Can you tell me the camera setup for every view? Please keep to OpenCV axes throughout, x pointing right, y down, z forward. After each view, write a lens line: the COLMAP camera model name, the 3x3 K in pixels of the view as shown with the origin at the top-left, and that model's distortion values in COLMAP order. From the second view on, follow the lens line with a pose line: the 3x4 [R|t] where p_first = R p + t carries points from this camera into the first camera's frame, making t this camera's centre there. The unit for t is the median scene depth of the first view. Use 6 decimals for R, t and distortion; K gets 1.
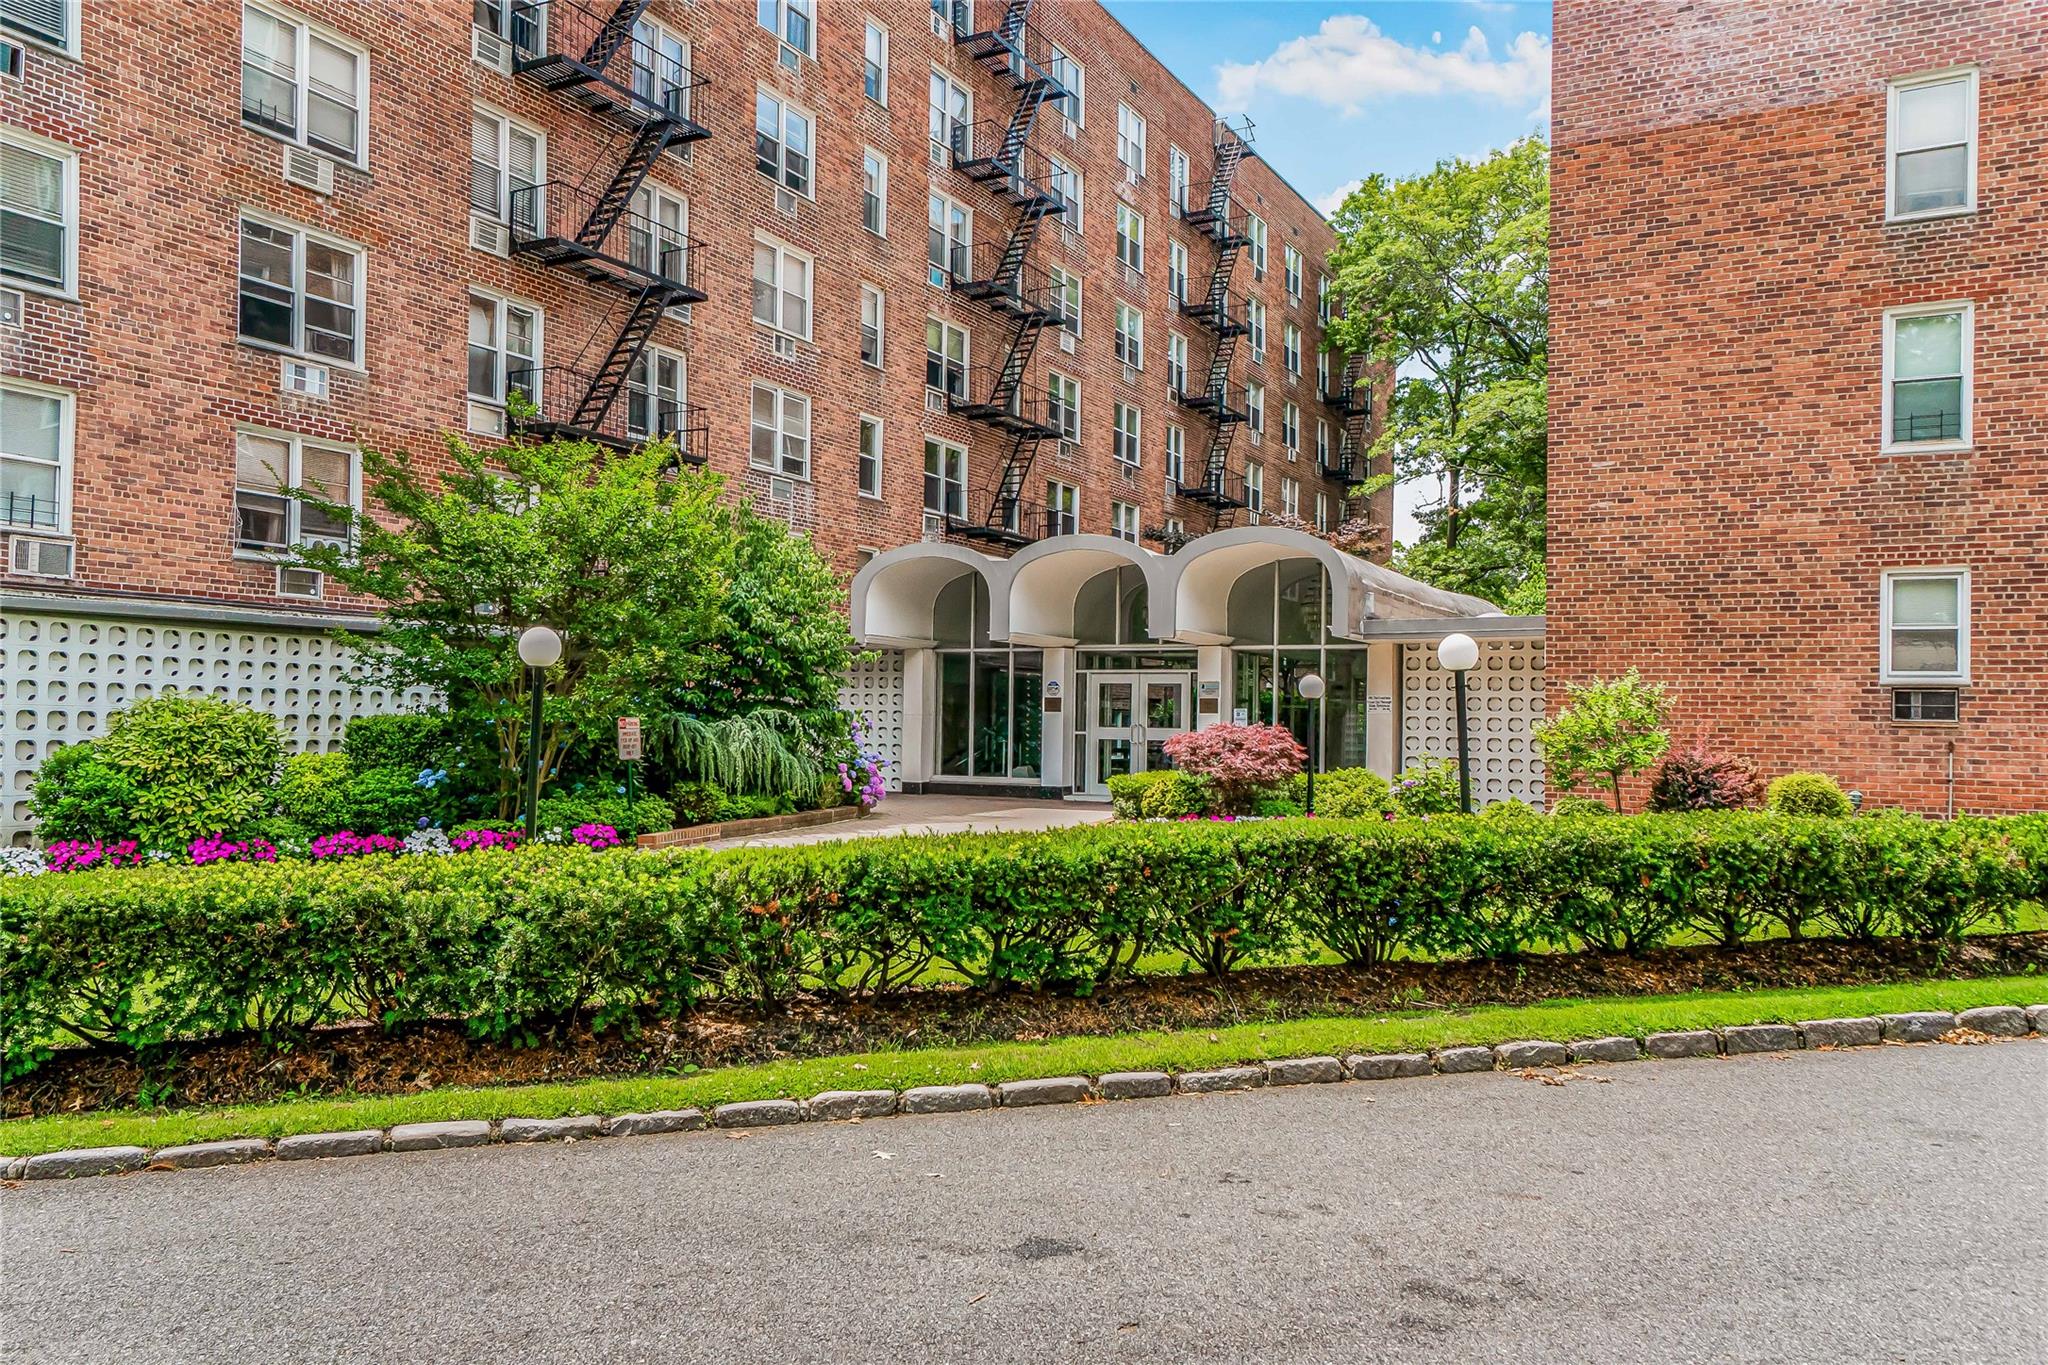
lens RADIAL K [[1610.8, 0, 977.3], [0, 1610.8, 800.6], [0, 0, 1]] dist [0.007293, 0.059461]
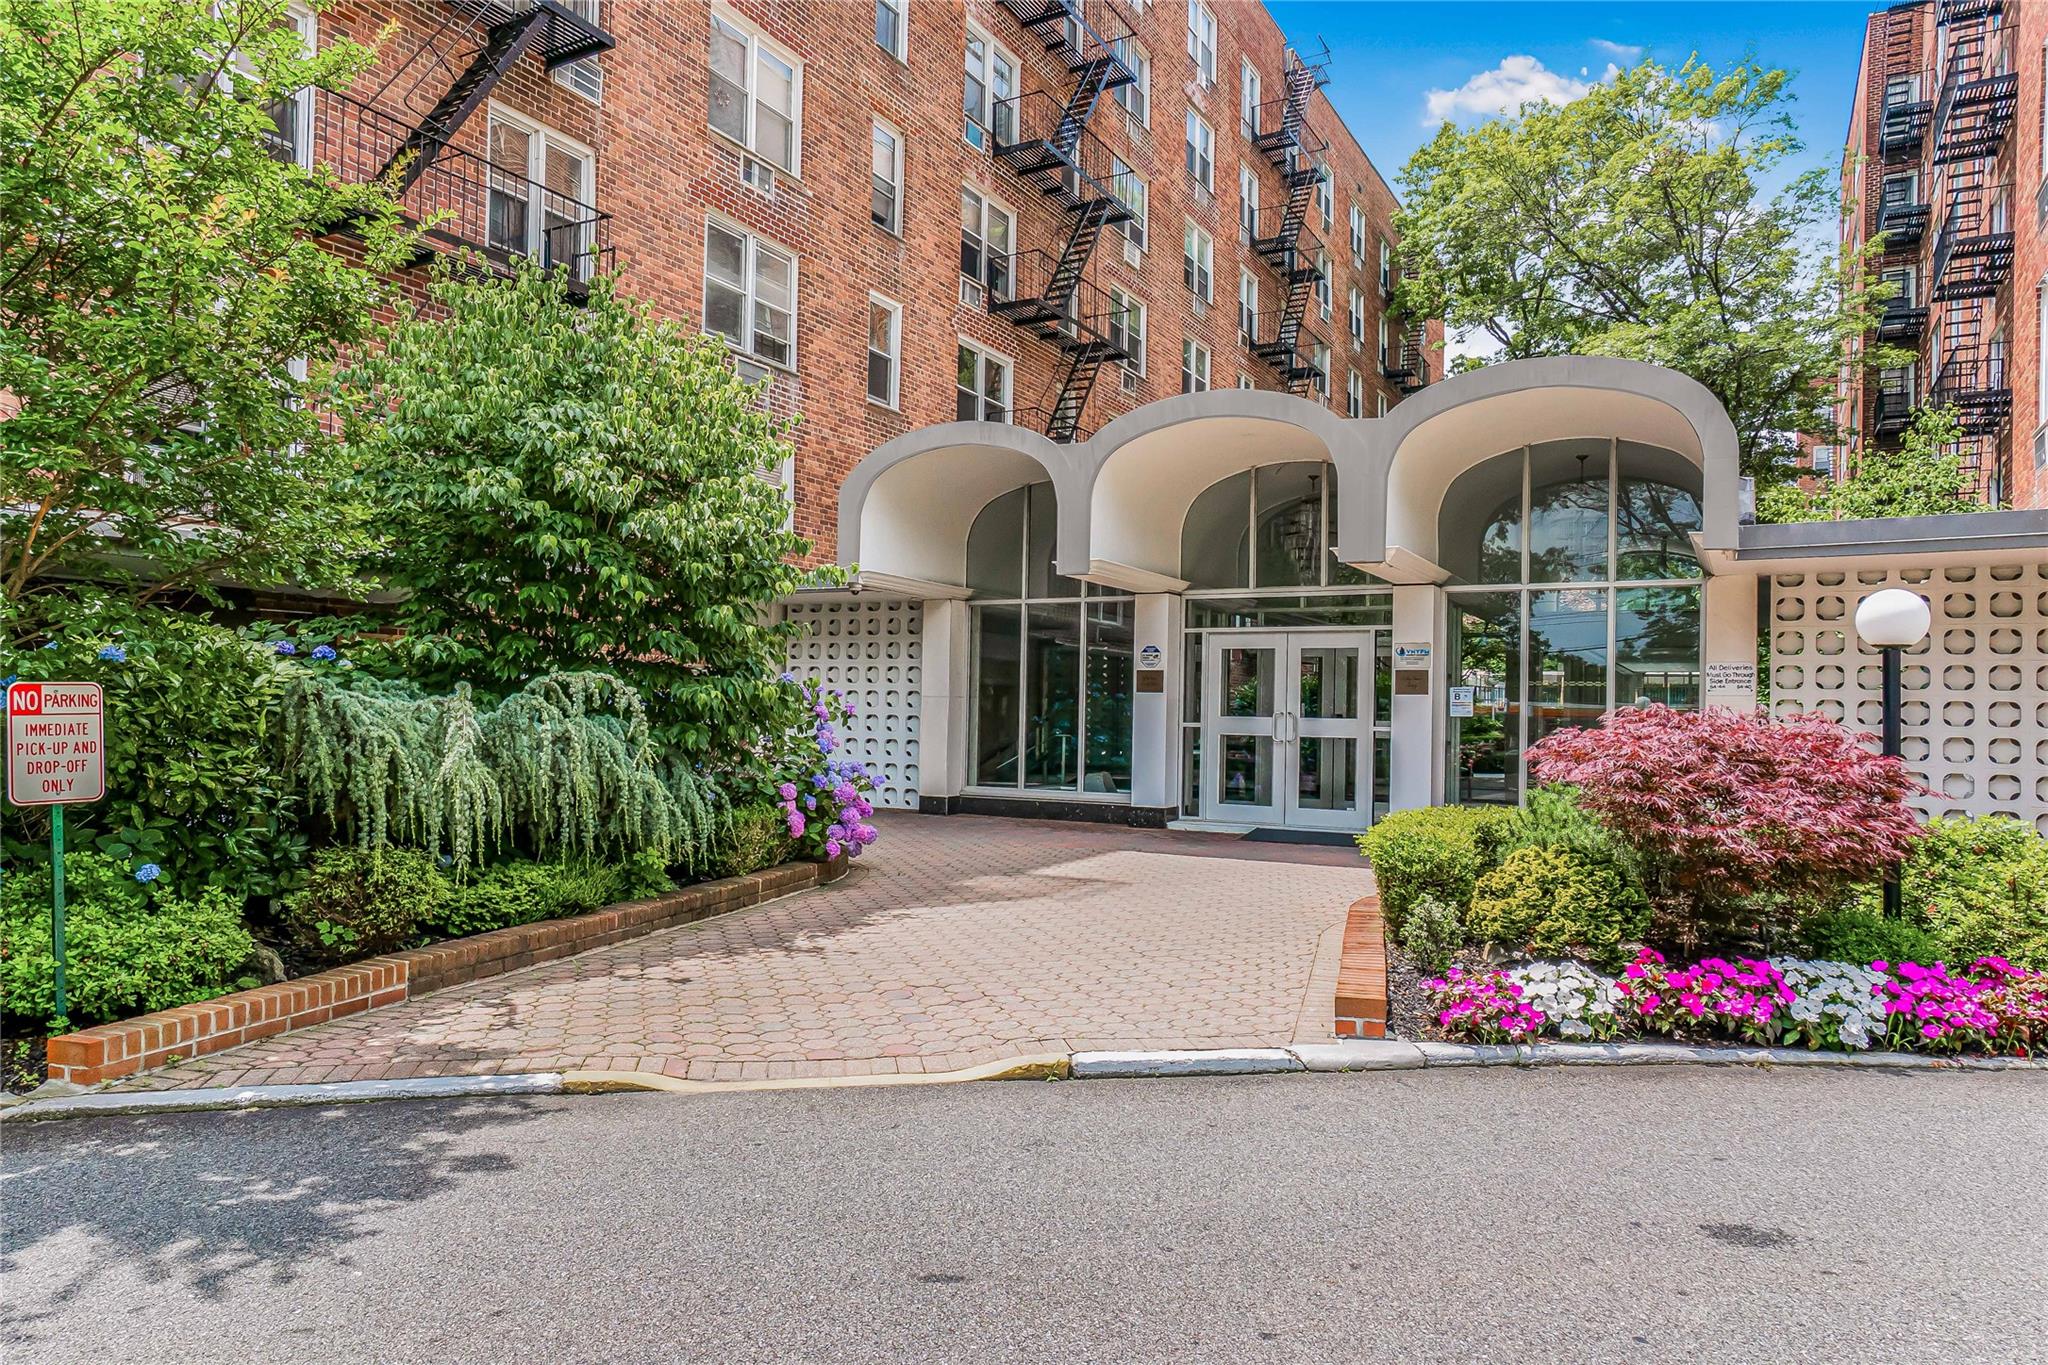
lens RADIAL K [[1294.7, 0, 1022.7], [0, 1294.7, 716.9], [0, 0, 1]] dist [-0.001735, 0.002460]
pose [[0.999935, 0.003557, 0.010808, -0.009010], [-0.003066, 0.998979, -0.045067, -0.020089], [-0.010958, 0.045031, 0.998925, 0.447538]]
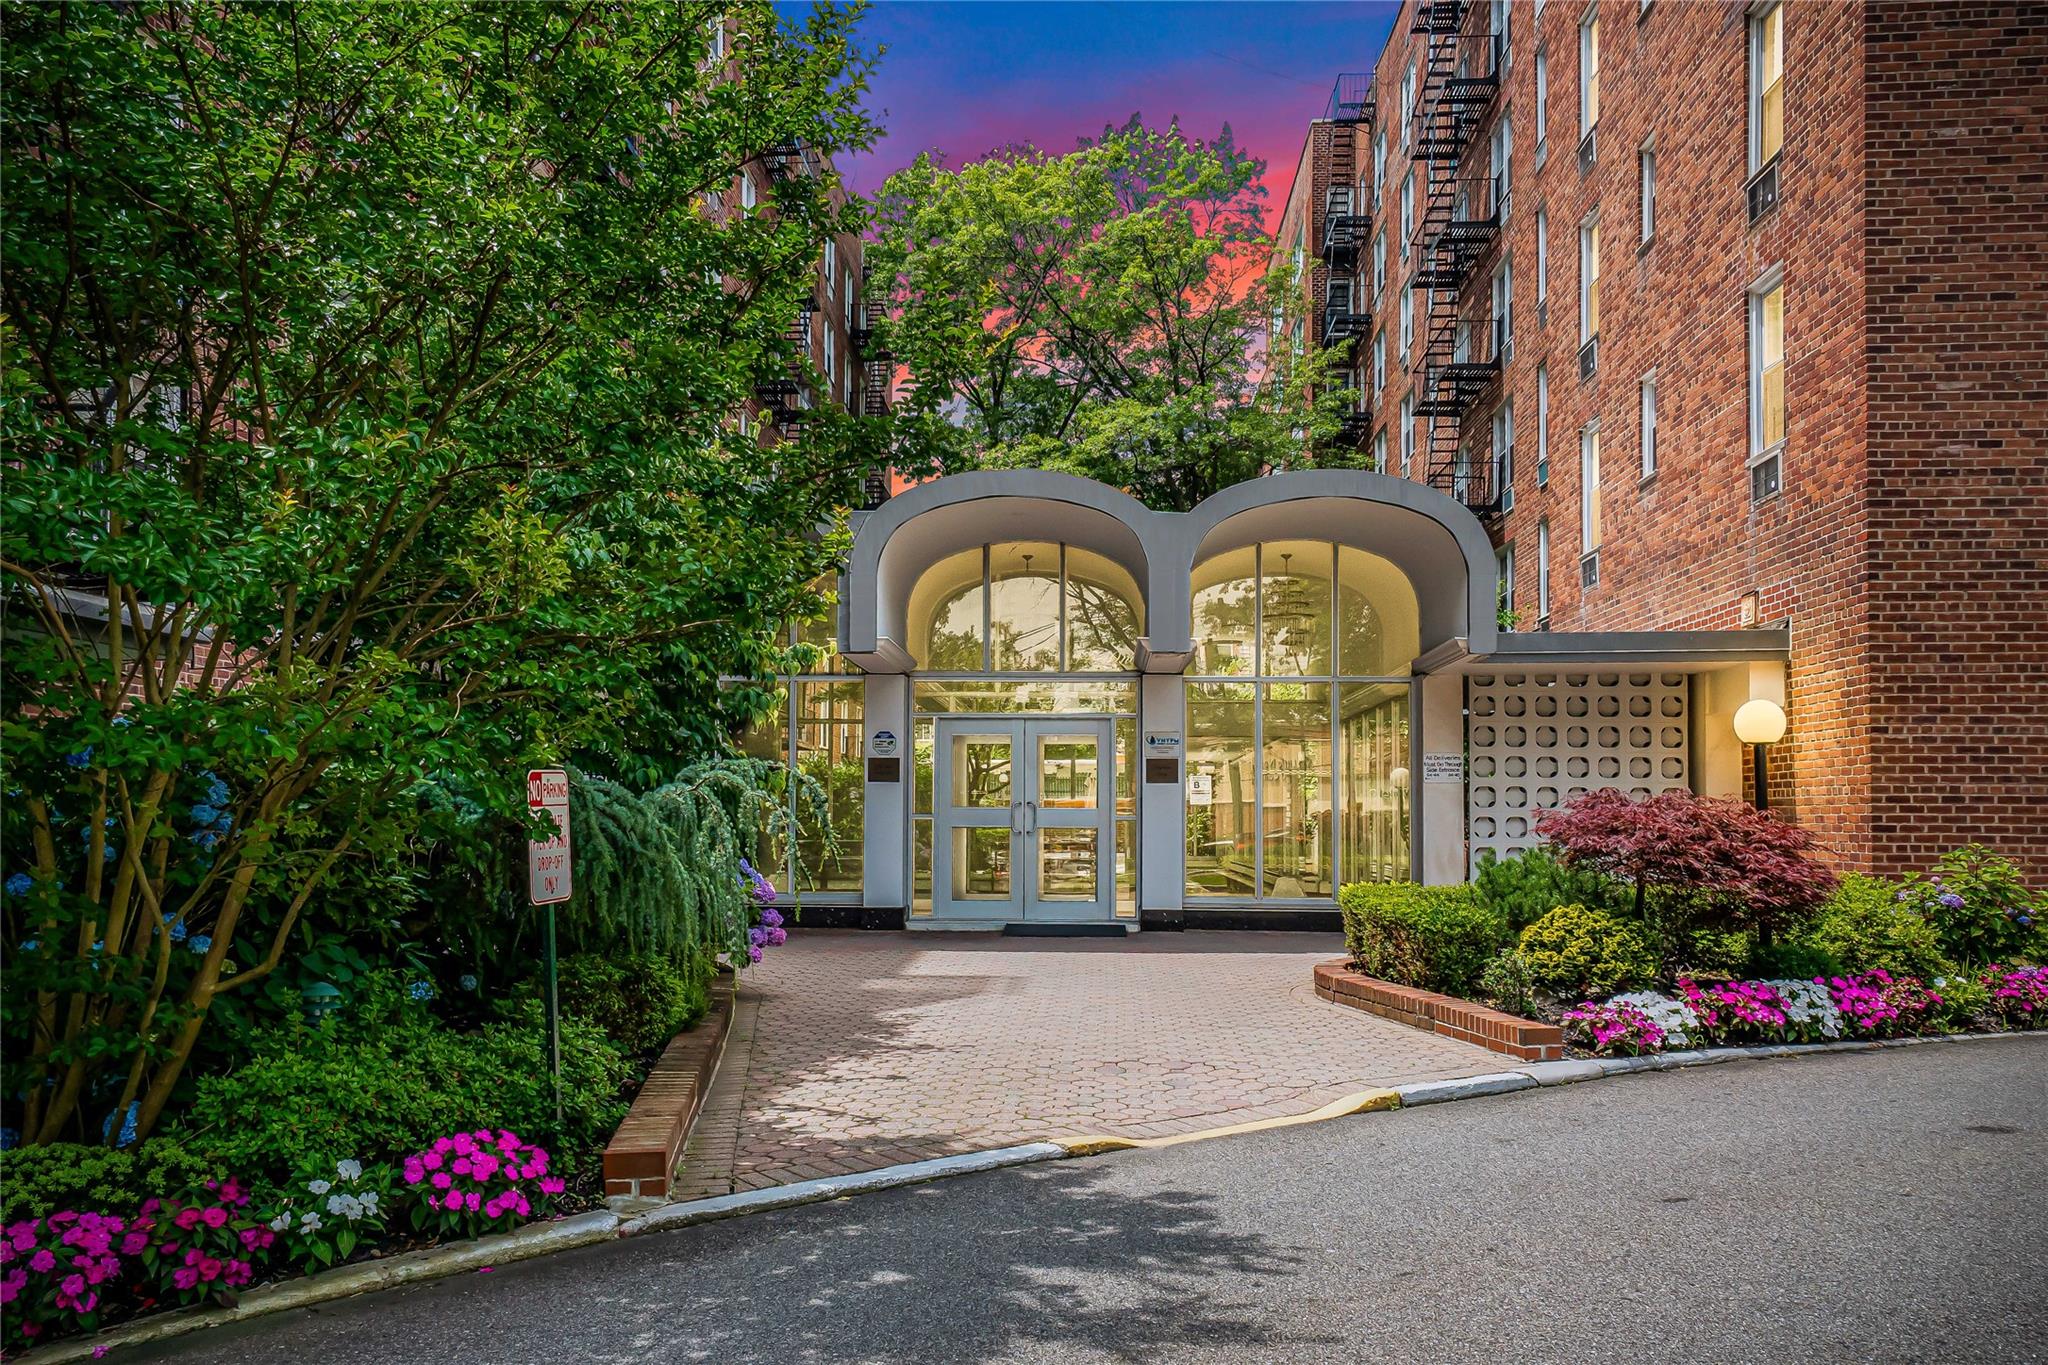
lens RADIAL K [[1610.8, 0, 977.3], [0, 1610.8, 800.6], [0, 0, 1]] dist [0.007293, 0.059461]
pose [[0.894233, -0.004078, 0.447583, -0.170859], [0.028451, 0.998454, -0.047747, -0.017674], [-0.446696, 0.055431, 0.892967, 0.423490]]
